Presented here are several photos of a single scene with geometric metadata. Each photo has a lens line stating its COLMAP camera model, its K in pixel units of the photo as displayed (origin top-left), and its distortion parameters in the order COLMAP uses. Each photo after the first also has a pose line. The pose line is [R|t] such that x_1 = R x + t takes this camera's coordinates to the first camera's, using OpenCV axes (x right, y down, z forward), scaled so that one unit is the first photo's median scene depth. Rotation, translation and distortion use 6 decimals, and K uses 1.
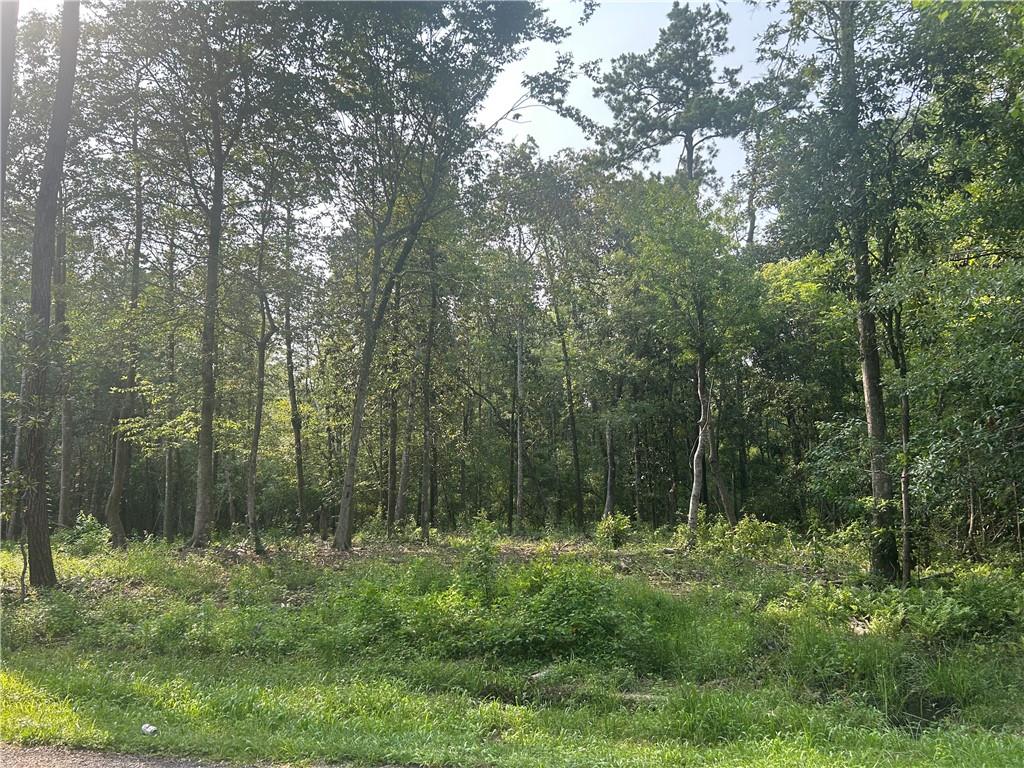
lens RADIAL K [[760.8, 0, 513.7], [0, 760.8, 395.7], [0, 0, 1]] dist [0.030931, -0.039529]
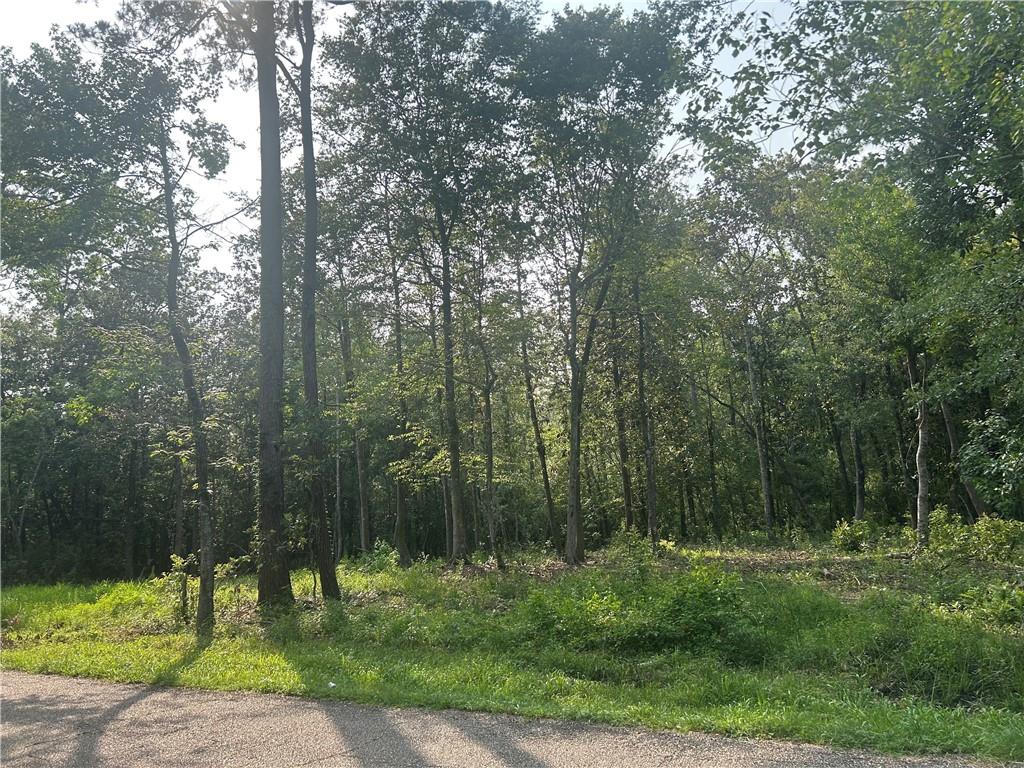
lens RADIAL K [[759.2, 0, 512.0], [0, 759.2, 384.0], [0, 0, 1]] dist [0.030599, -0.043058]
pose [[0.926604, -0.113346, -0.358550, 0.127831], [0.101638, 0.993493, -0.051401, -0.013029], [0.362043, 0.011186, 0.932094, -0.080585]]
